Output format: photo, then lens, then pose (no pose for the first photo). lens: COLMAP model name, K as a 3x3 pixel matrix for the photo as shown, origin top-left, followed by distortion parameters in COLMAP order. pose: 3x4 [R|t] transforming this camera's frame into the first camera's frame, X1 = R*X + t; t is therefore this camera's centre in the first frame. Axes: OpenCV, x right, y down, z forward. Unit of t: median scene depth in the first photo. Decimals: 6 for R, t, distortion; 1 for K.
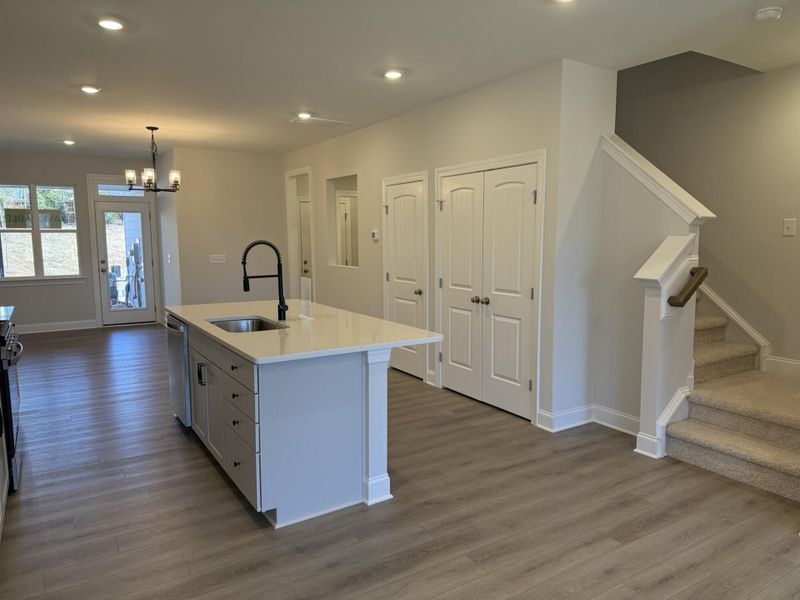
lens RADIAL K [[556.6, 0, 400.0], [0, 556.6, 300.0], [0, 0, 1]] dist [0.095912, -0.095484]
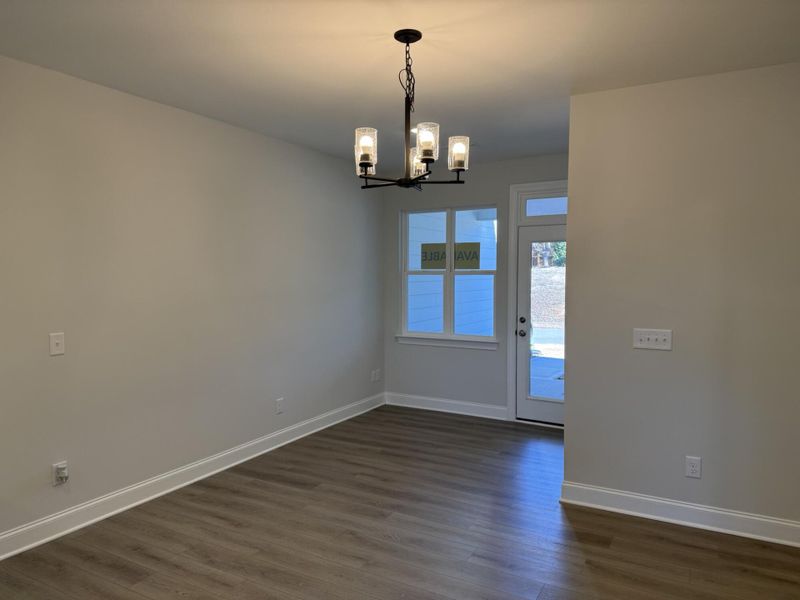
lens RADIAL K [[556.6, 0, 400.0], [0, 556.6, 300.0], [0, 0, 1]] dist [0.095912, -0.095484]
pose [[0.482009, 0.049754, -0.874753, -0.066797], [-0.106953, 0.994261, -0.002382, -0.125460], [0.869614, 0.094705, 0.484564, 0.973626]]
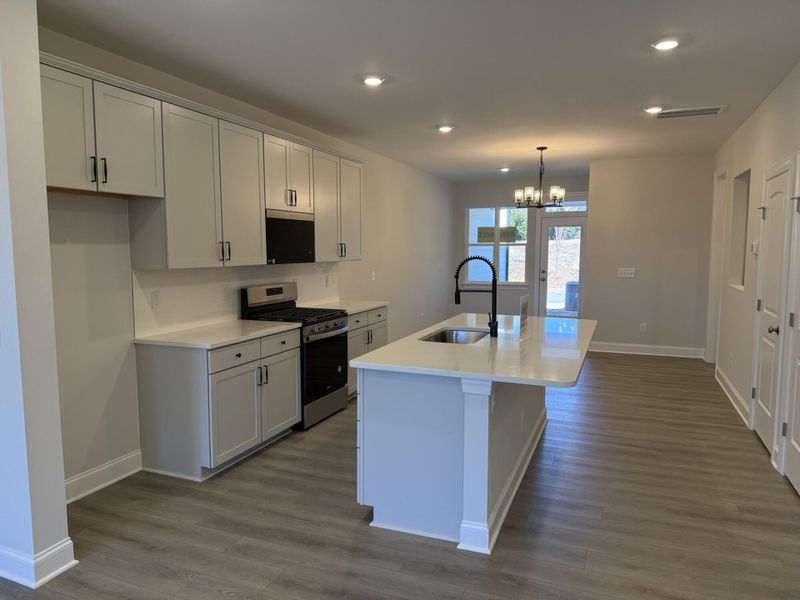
lens RADIAL K [[556.6, 0, 400.0], [0, 556.6, 300.0], [0, 0, 1]] dist [0.095912, -0.095484]
pose [[0.590239, 0.079094, -0.803344, 0.339703], [-0.093751, 0.995170, 0.029099, -0.029651], [0.801766, 0.058139, 0.594803, 0.206749]]
